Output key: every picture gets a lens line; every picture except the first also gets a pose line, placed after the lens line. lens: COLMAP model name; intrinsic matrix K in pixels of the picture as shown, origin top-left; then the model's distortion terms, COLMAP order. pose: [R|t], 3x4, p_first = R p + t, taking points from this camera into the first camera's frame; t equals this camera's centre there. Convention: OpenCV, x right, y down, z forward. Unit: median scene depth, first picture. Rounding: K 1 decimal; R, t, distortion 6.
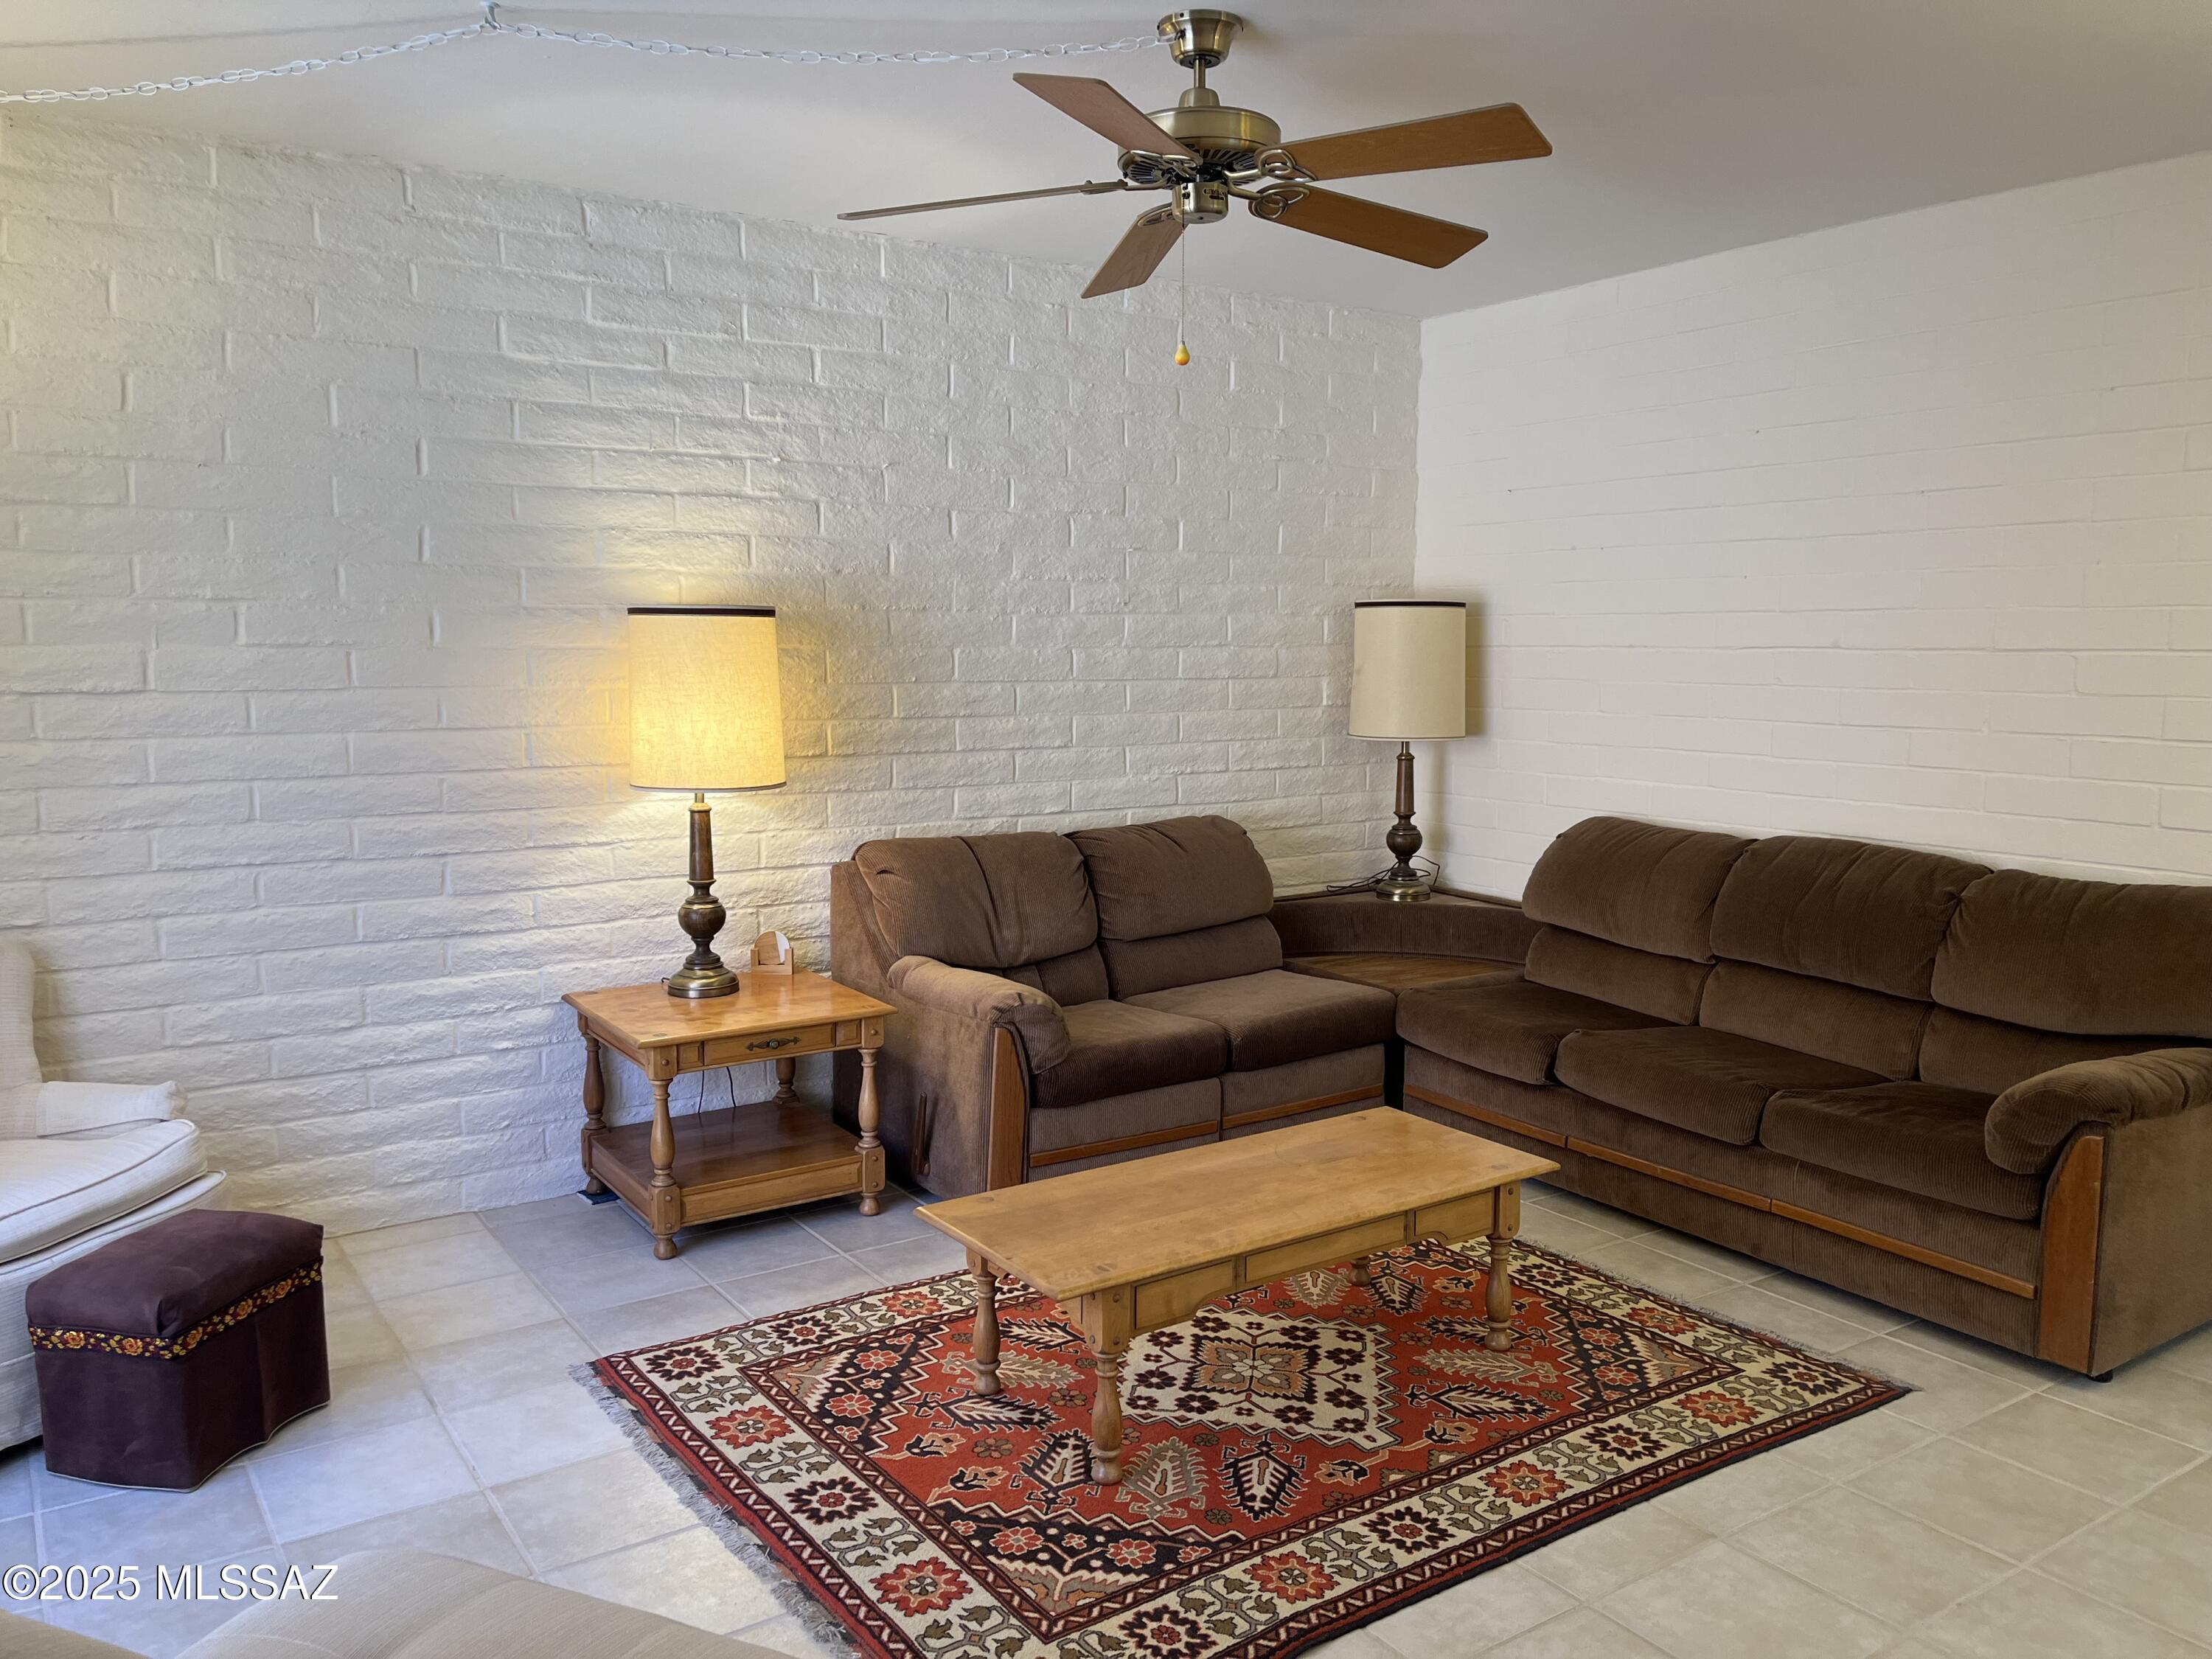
lens RADIAL K [[1691.4, 0, 1102.5], [0, 1691.4, 825.3], [0, 0, 1]] dist [0.079533, -0.097853]
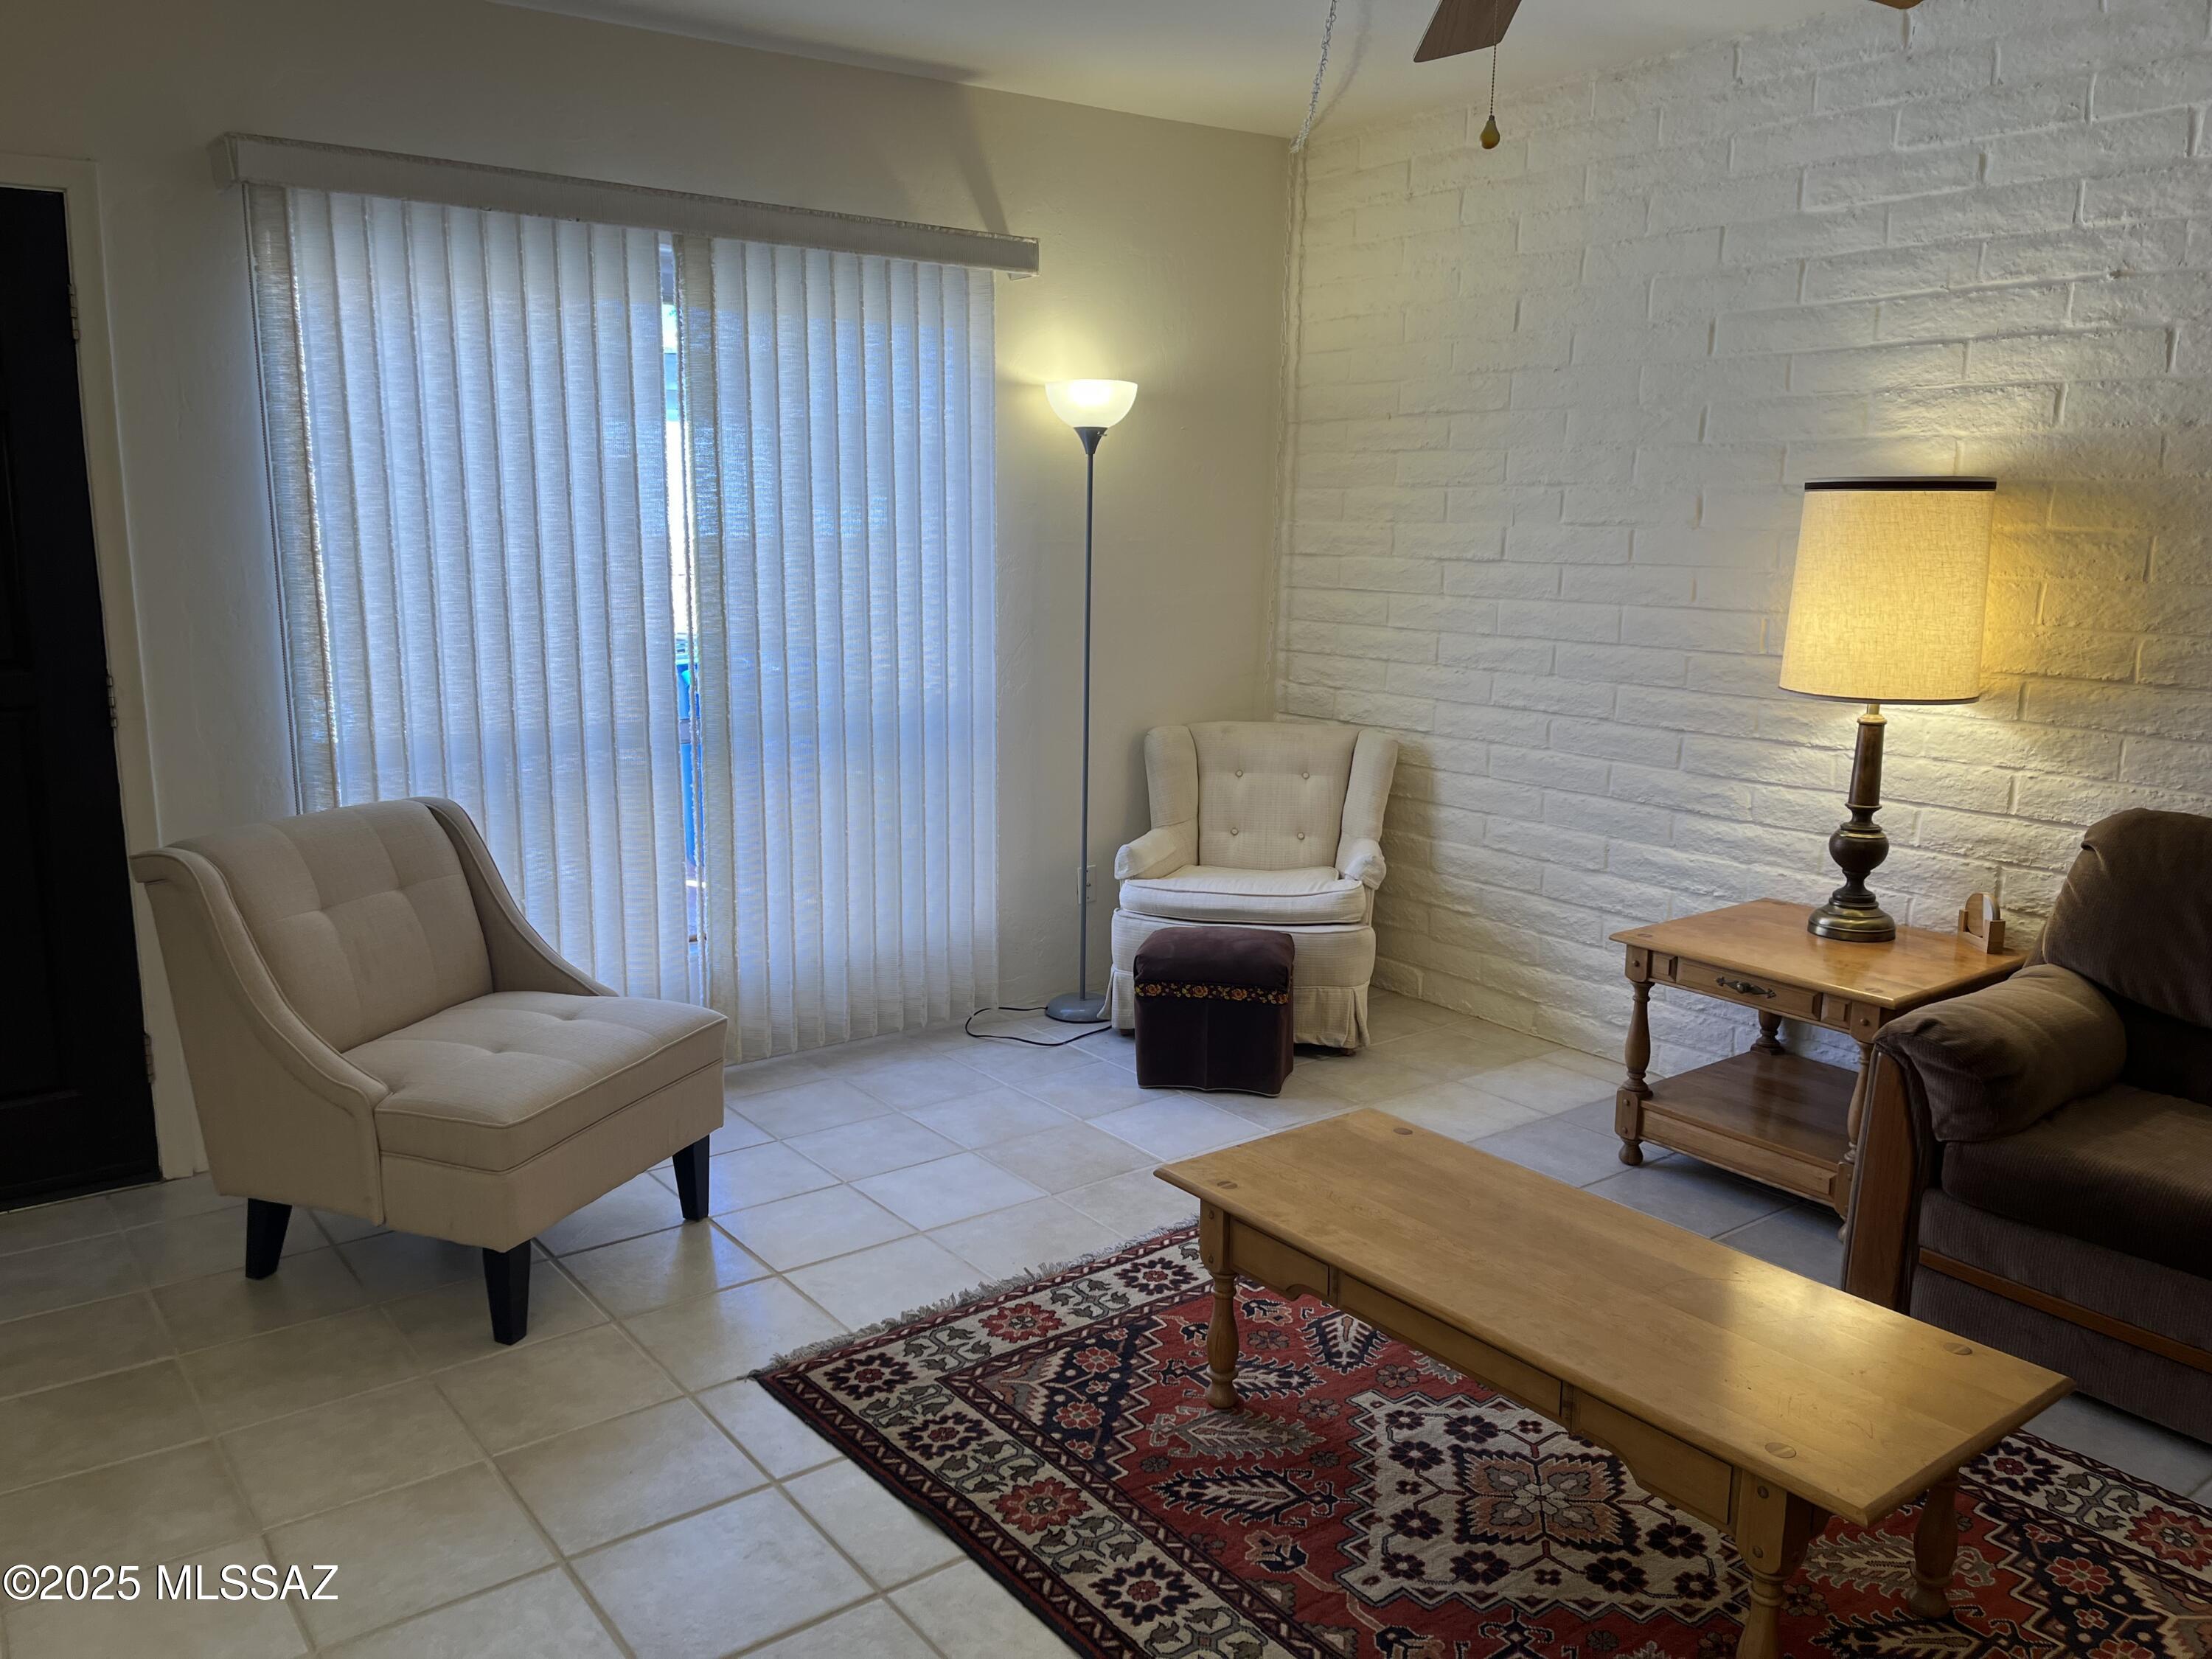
lens RADIAL K [[1694.0, 0, 1104.8], [0, 1694.0, 845.1], [0, 0, 1]] dist [0.085488, -0.120393]
pose [[0.047863, 0.191529, -0.980319, 0.644364], [-0.119176, 0.975528, 0.184775, -0.066825], [0.991719, 0.107987, 0.069518, 0.611719]]
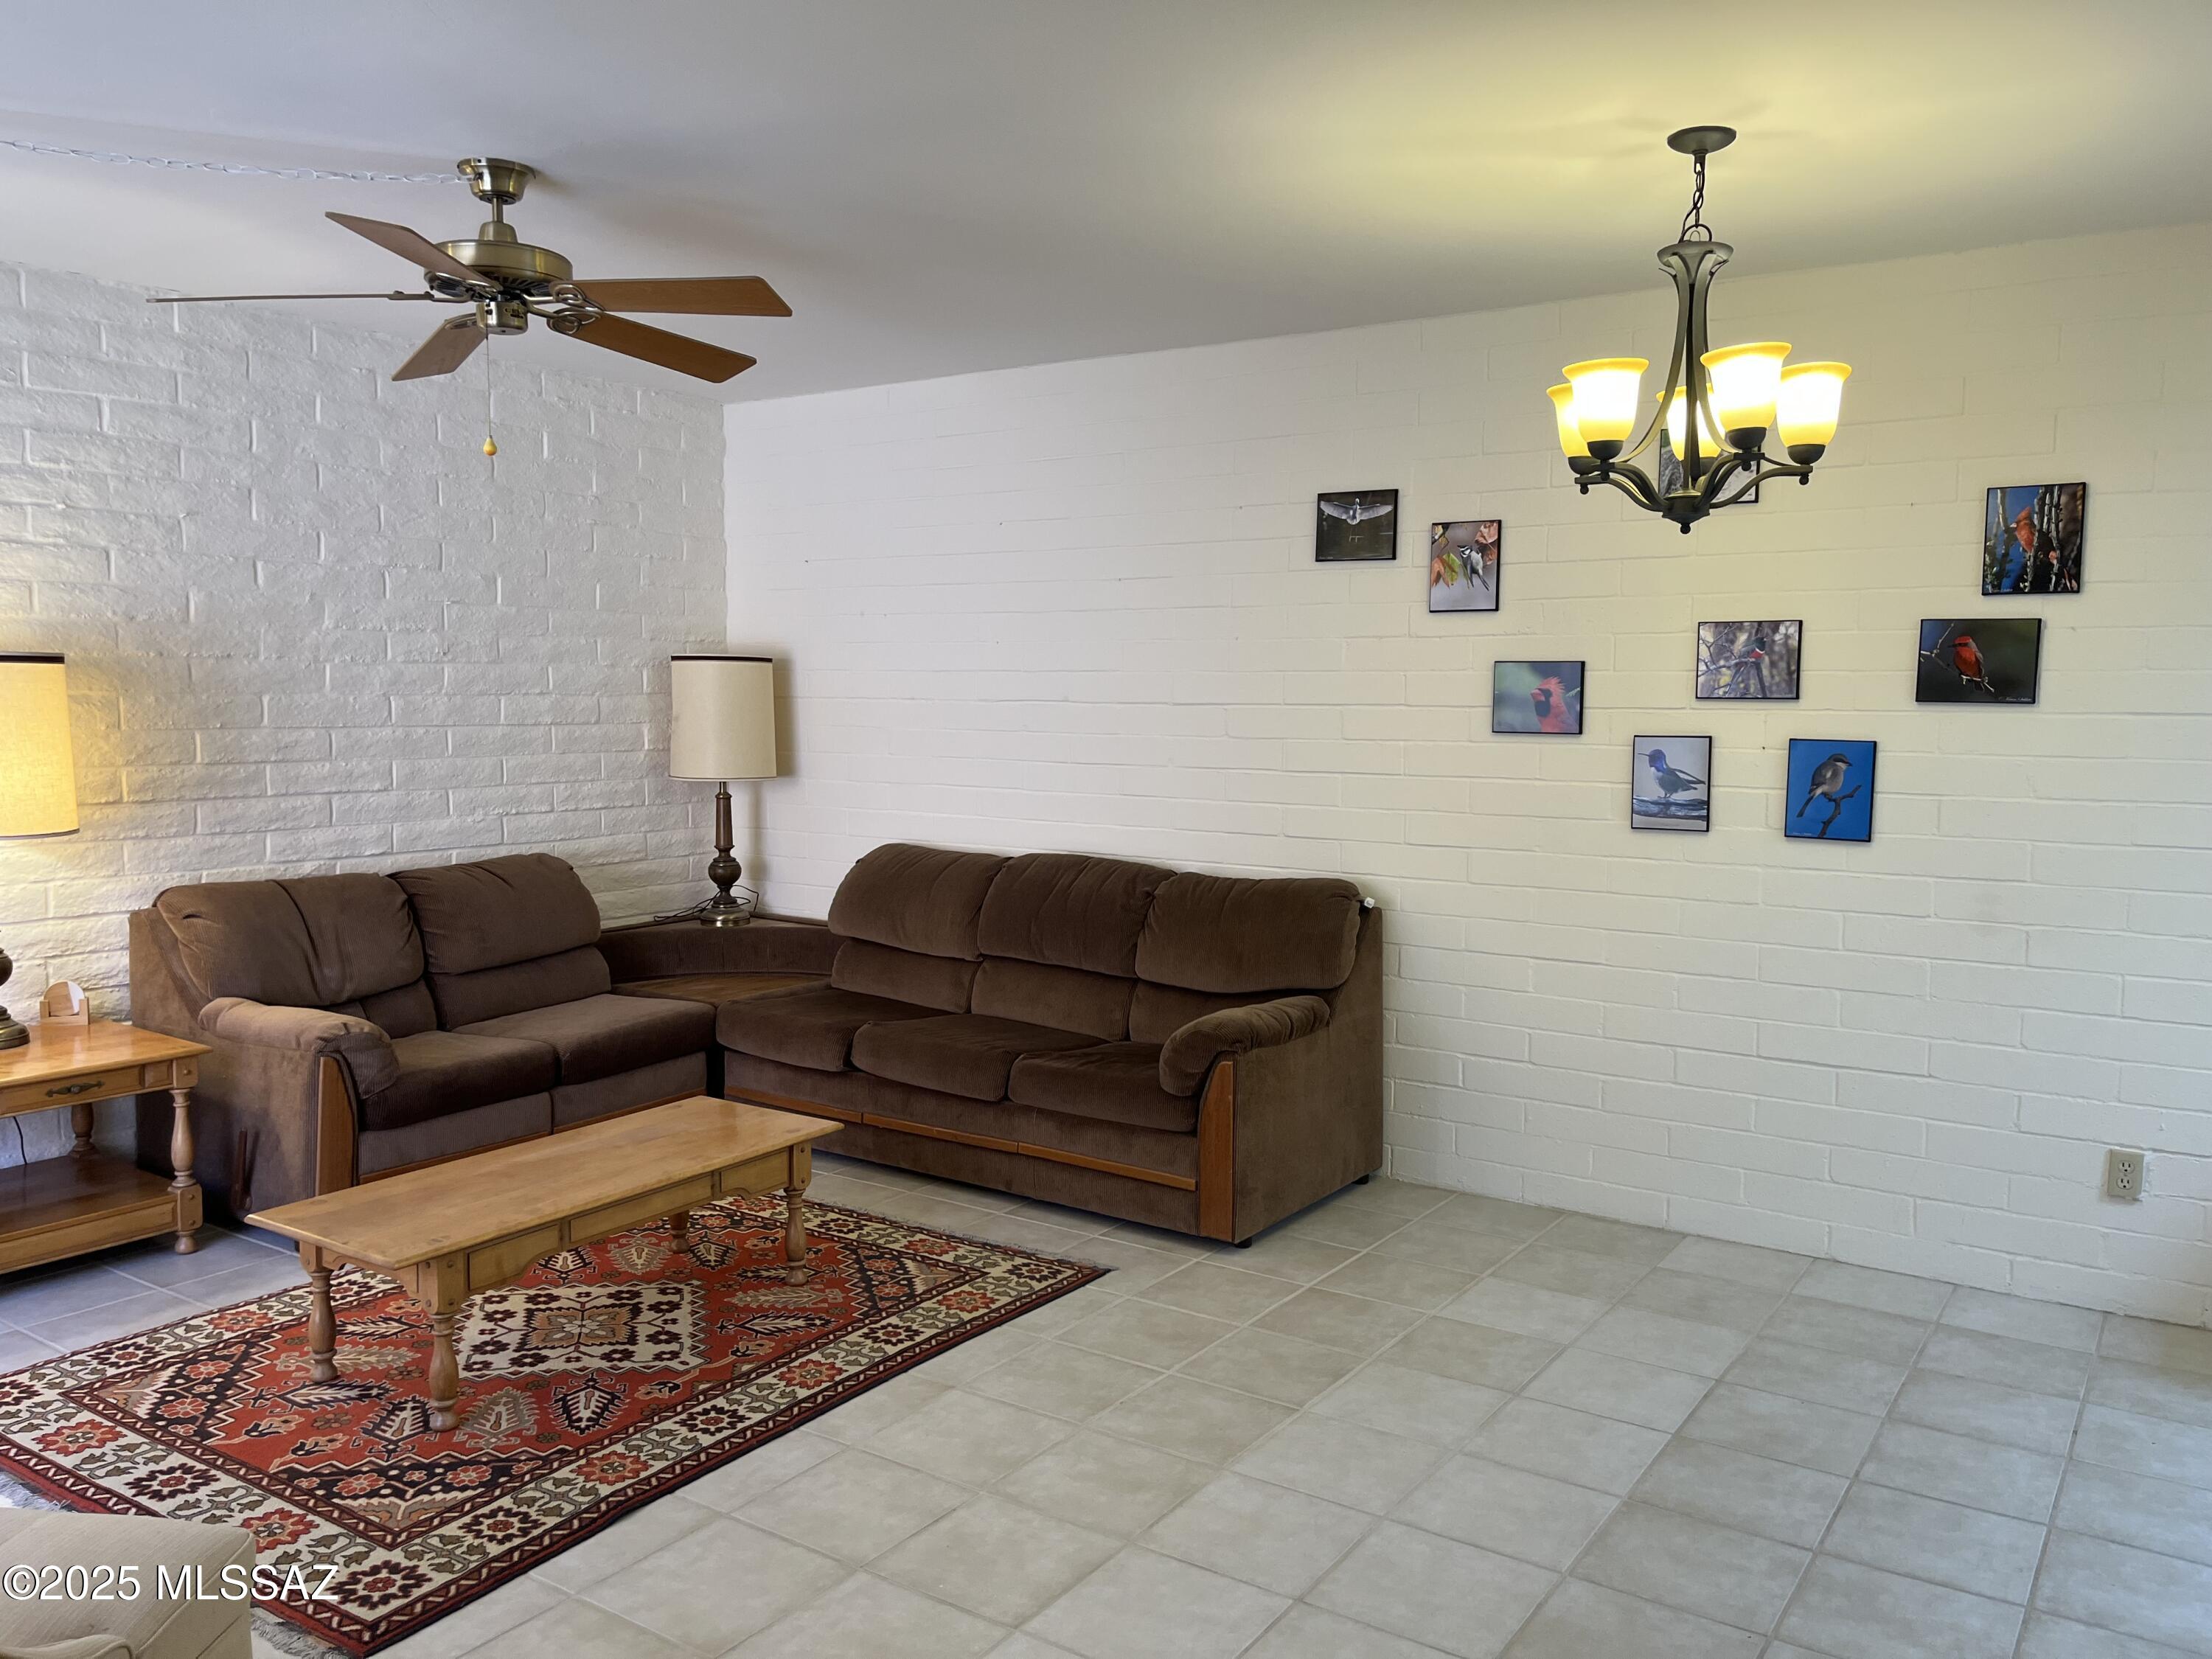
lens RADIAL K [[1691.4, 0, 1102.5], [0, 1691.4, 825.3], [0, 0, 1]] dist [0.079533, -0.097853]
pose [[0.928782, -0.024525, 0.369815, -0.002342], [0.034926, 0.999160, -0.021453, 0.016426], [-0.368978, 0.032841, 0.928858, -0.172158]]
